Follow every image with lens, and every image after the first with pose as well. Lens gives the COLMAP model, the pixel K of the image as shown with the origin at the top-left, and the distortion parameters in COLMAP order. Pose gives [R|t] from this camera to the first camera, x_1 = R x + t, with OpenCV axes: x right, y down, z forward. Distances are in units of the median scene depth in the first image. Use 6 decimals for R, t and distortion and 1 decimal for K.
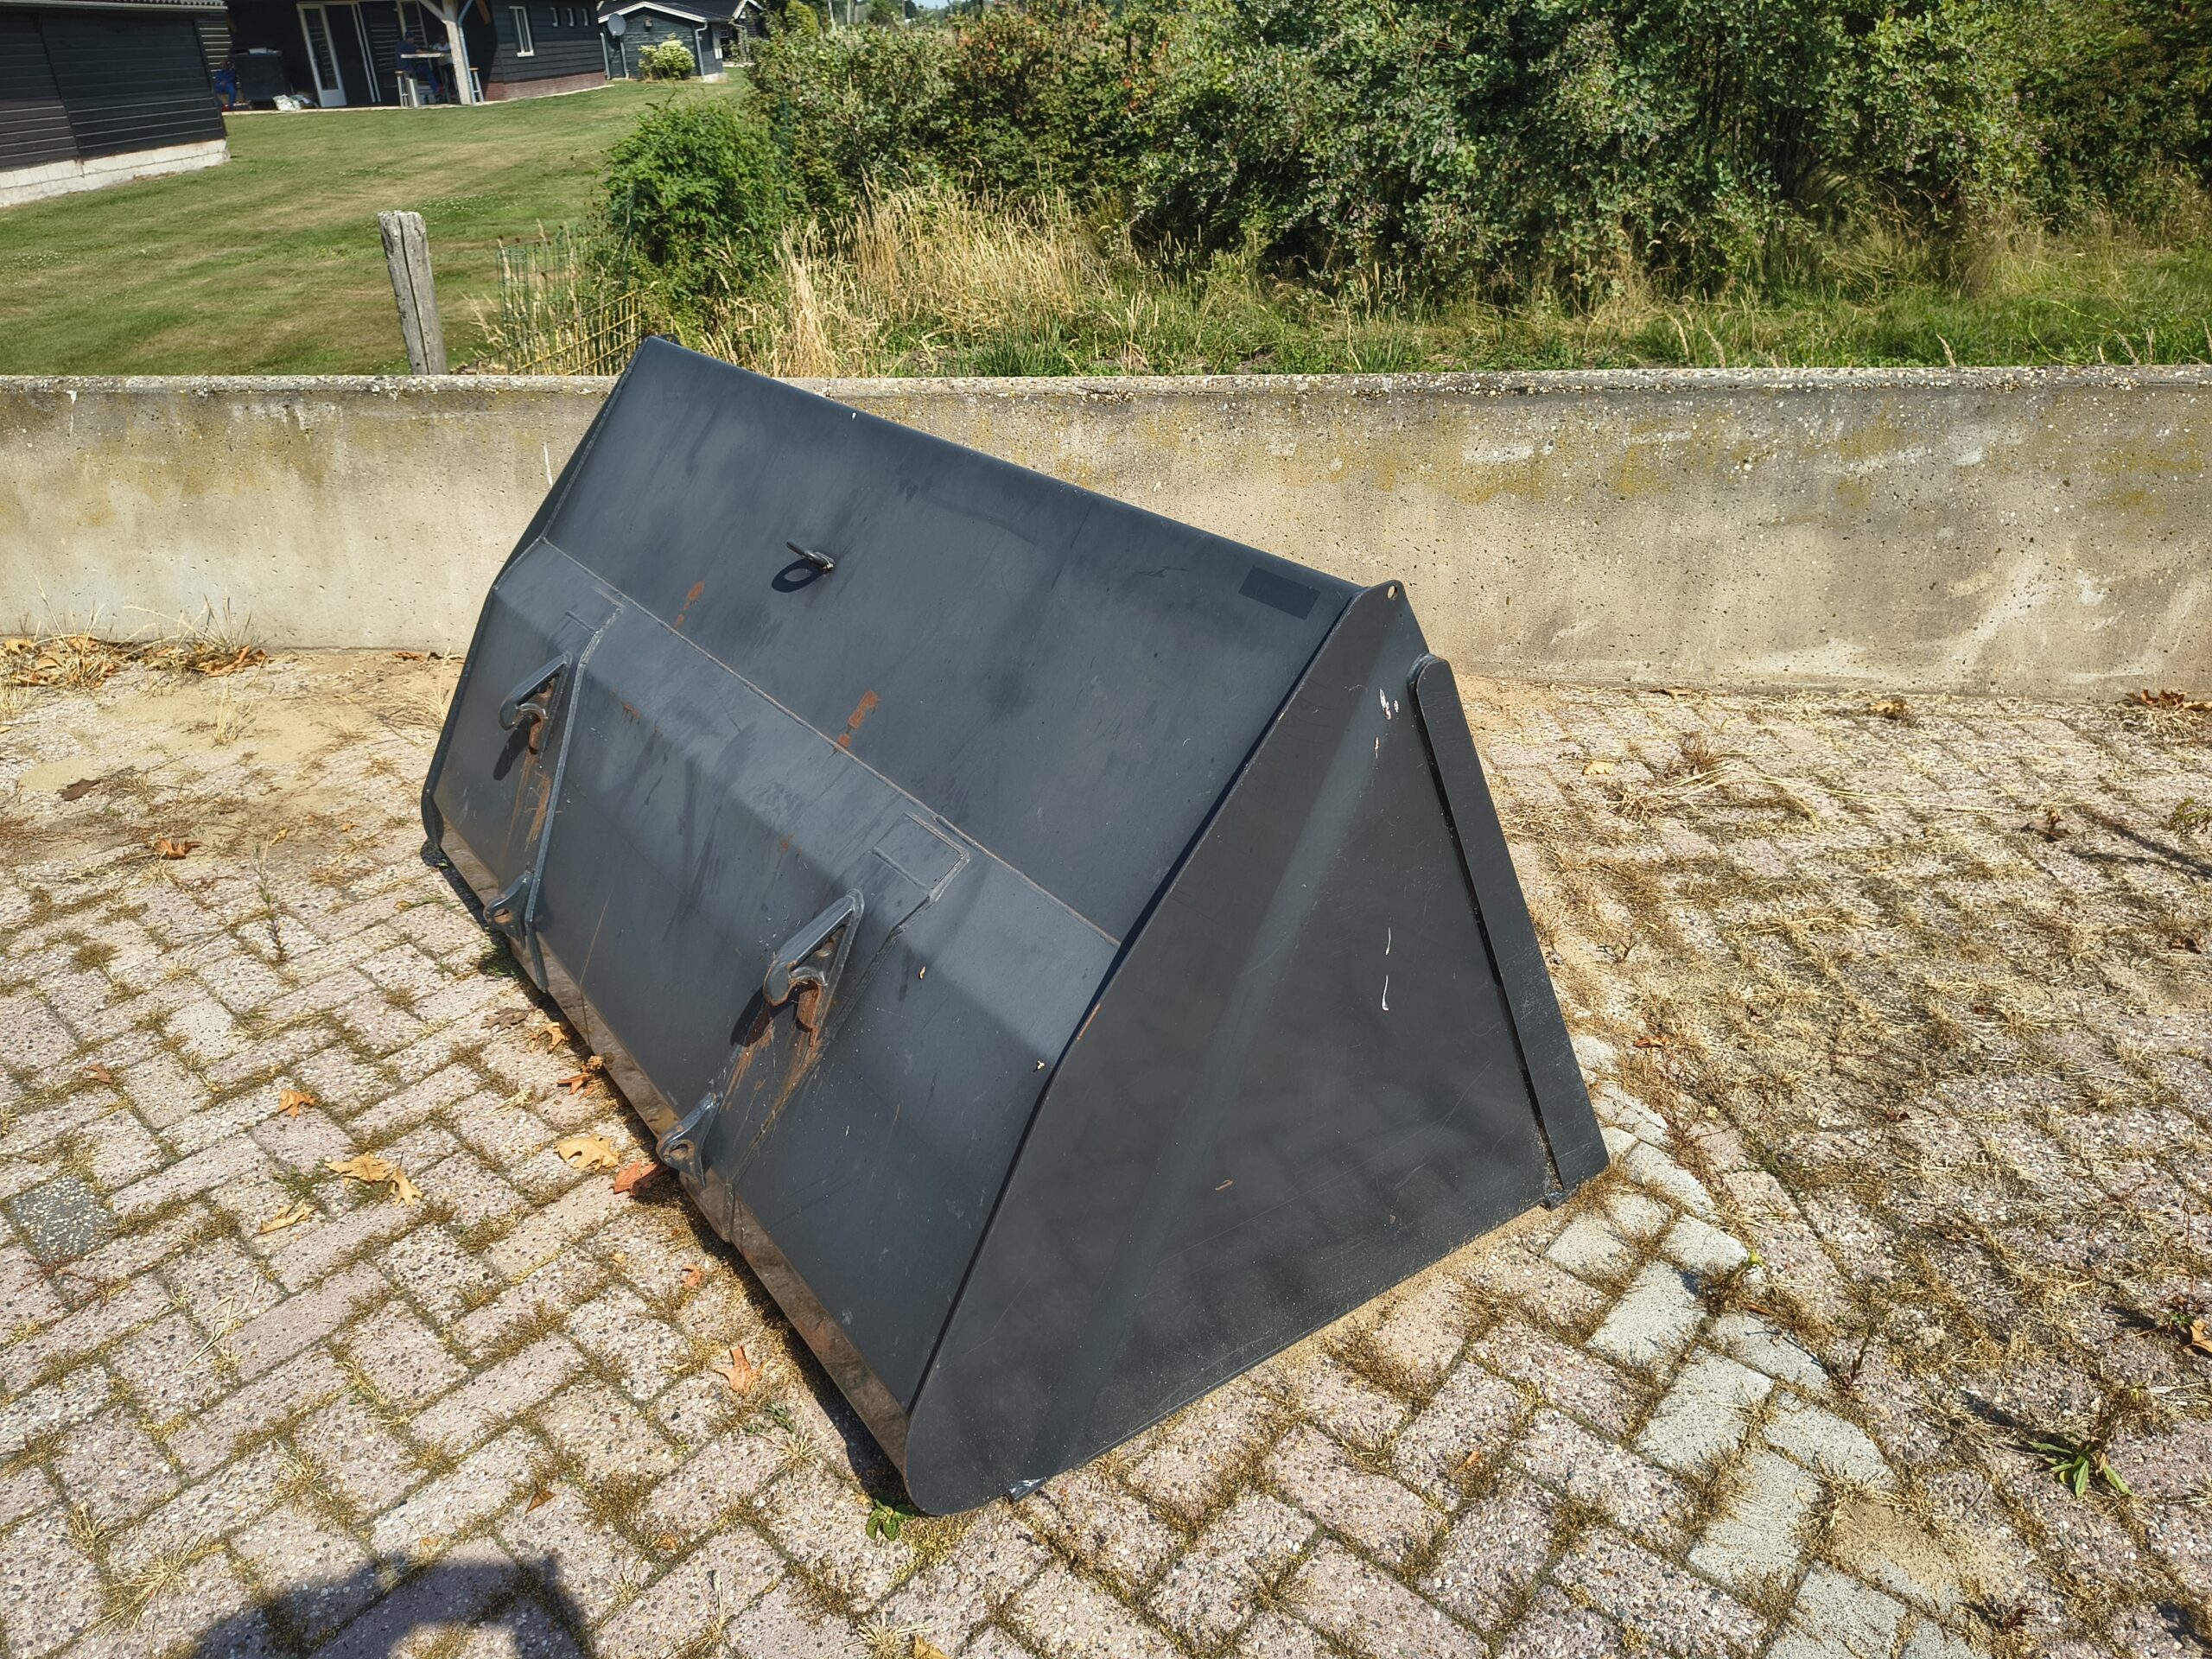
lens RADIAL K [[1526.5, 0, 1104.9], [0, 1526.5, 828.0], [0, 0, 1]] dist [0.025950, -0.024700]
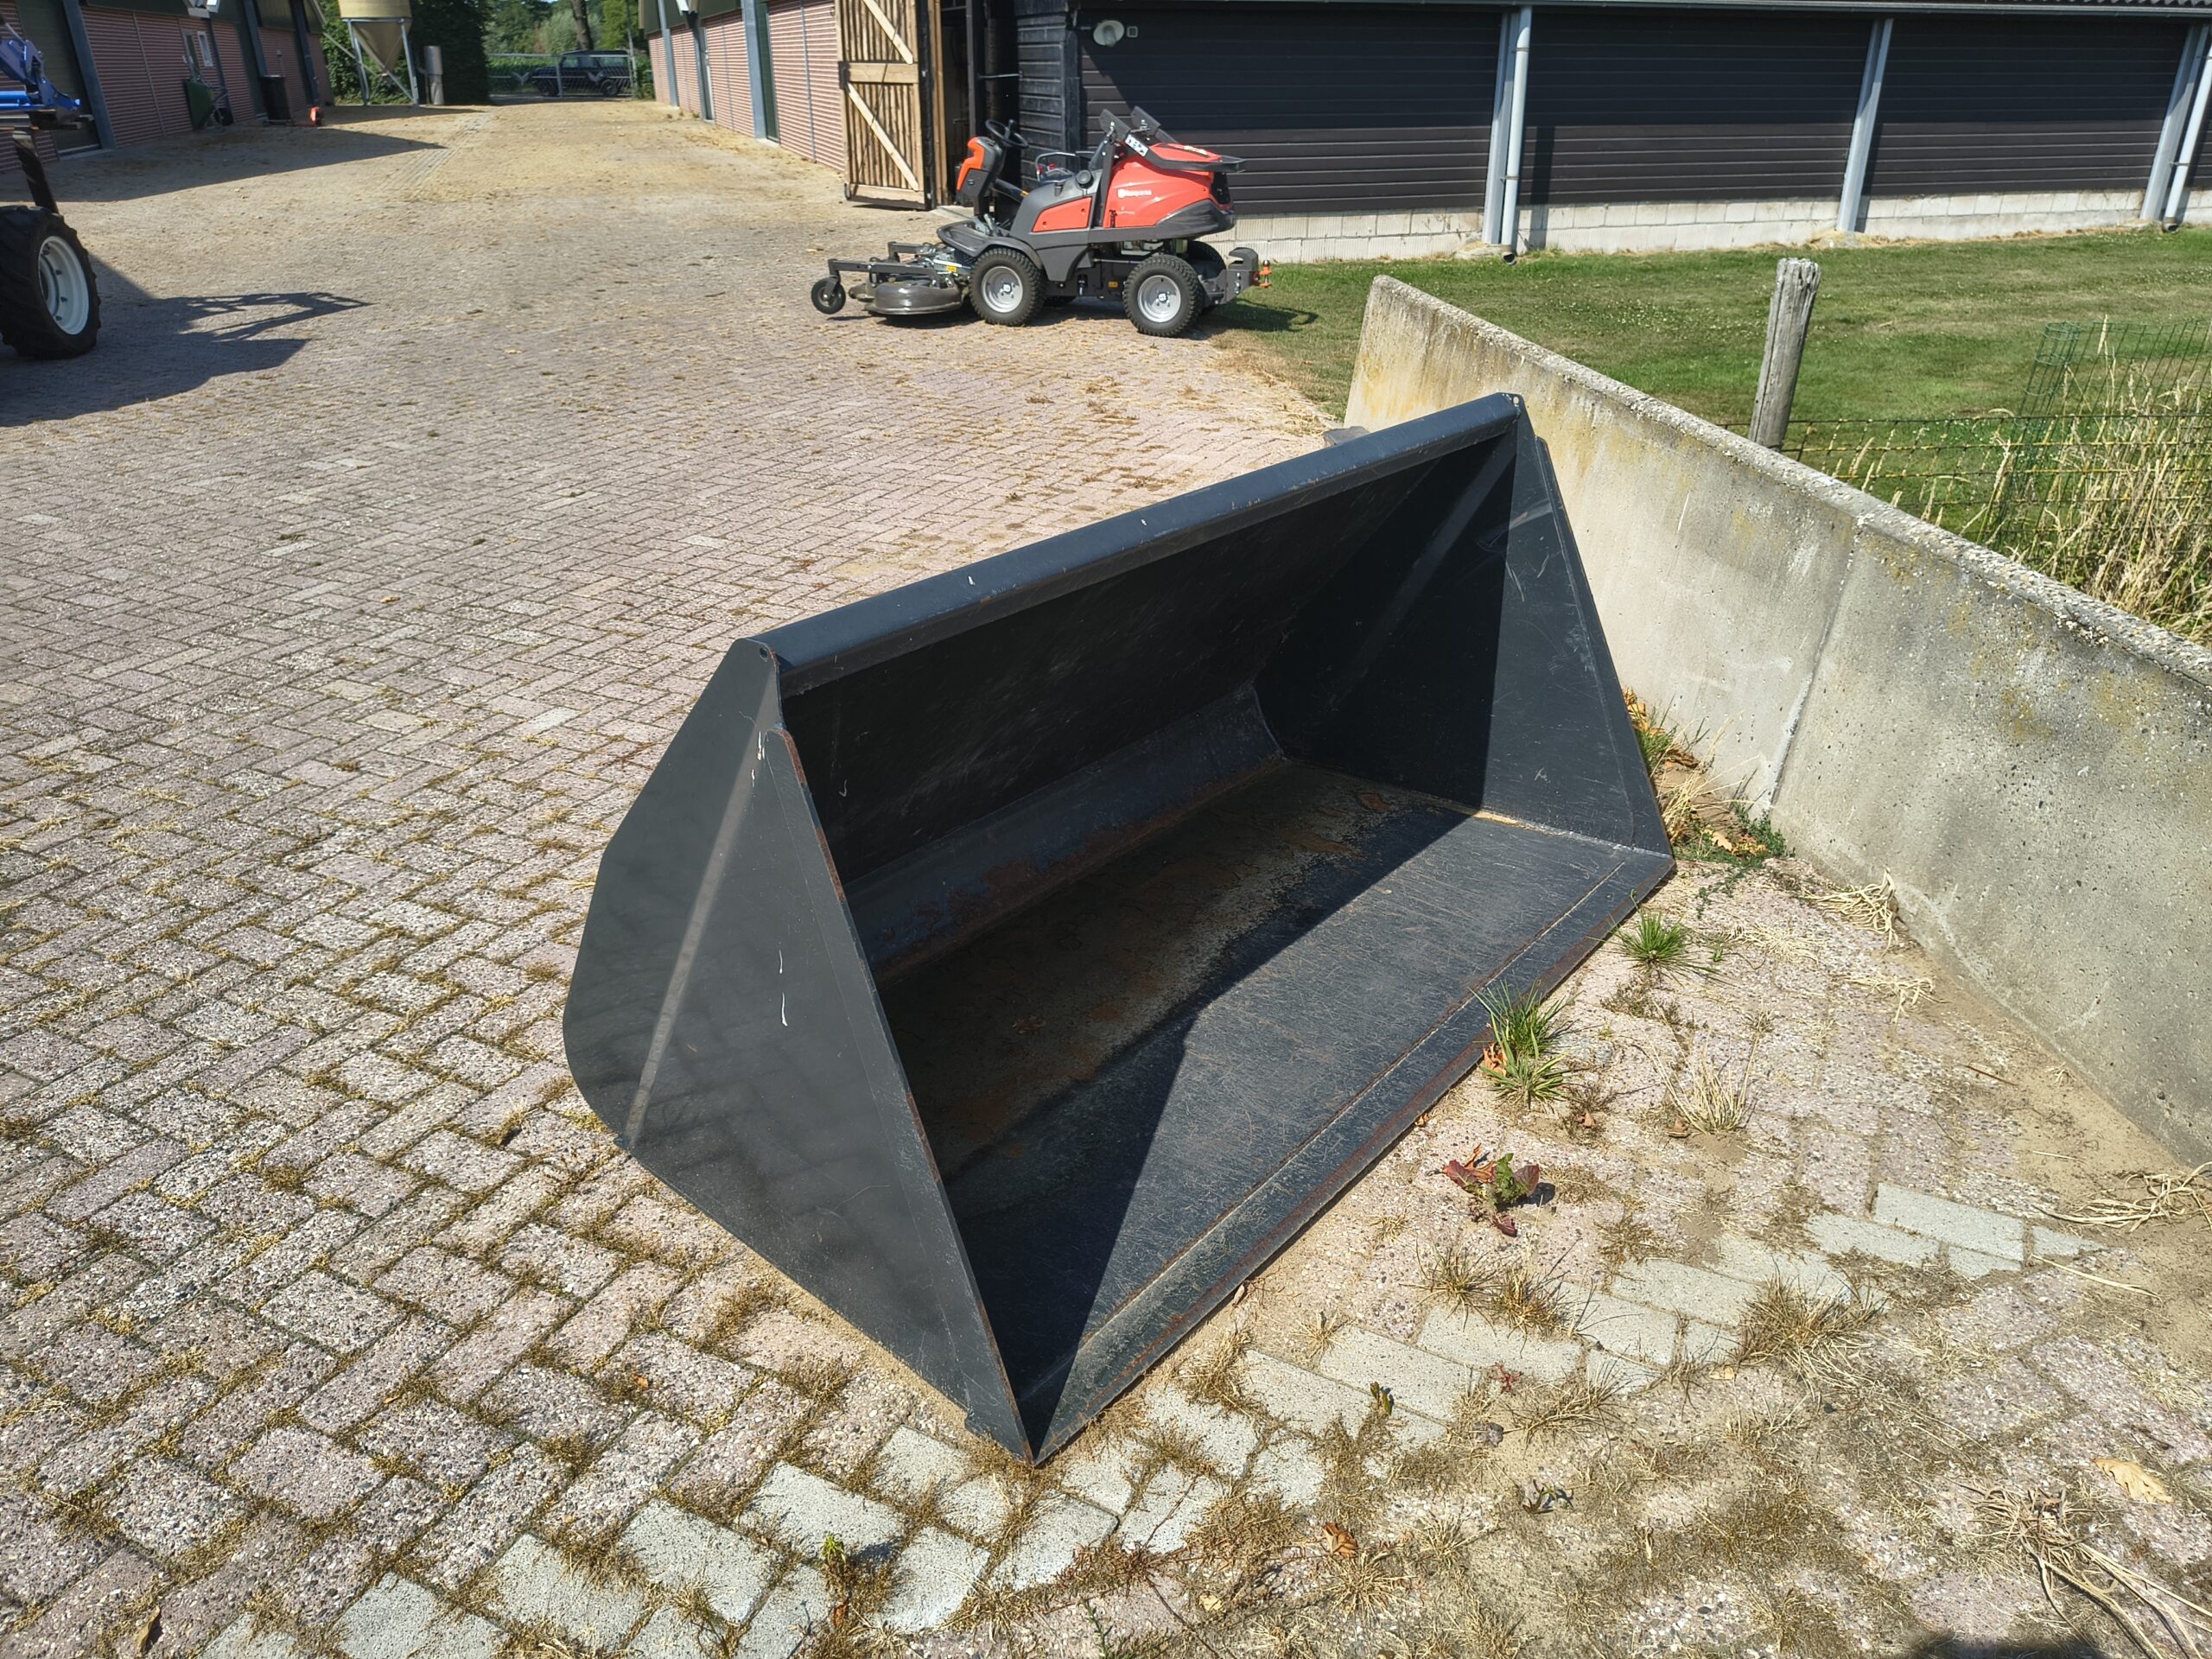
lens RADIAL K [[1526.5, 0, 1108.8], [0, 1526.5, 832.8], [0, 0, 1]] dist [0.025950, -0.024700]
pose [[0.258215, 0.461391, -0.848789, 1.085118], [-0.461192, 0.830880, 0.311354, -0.434561], [0.848897, 0.311058, 0.427336, 0.664588]]
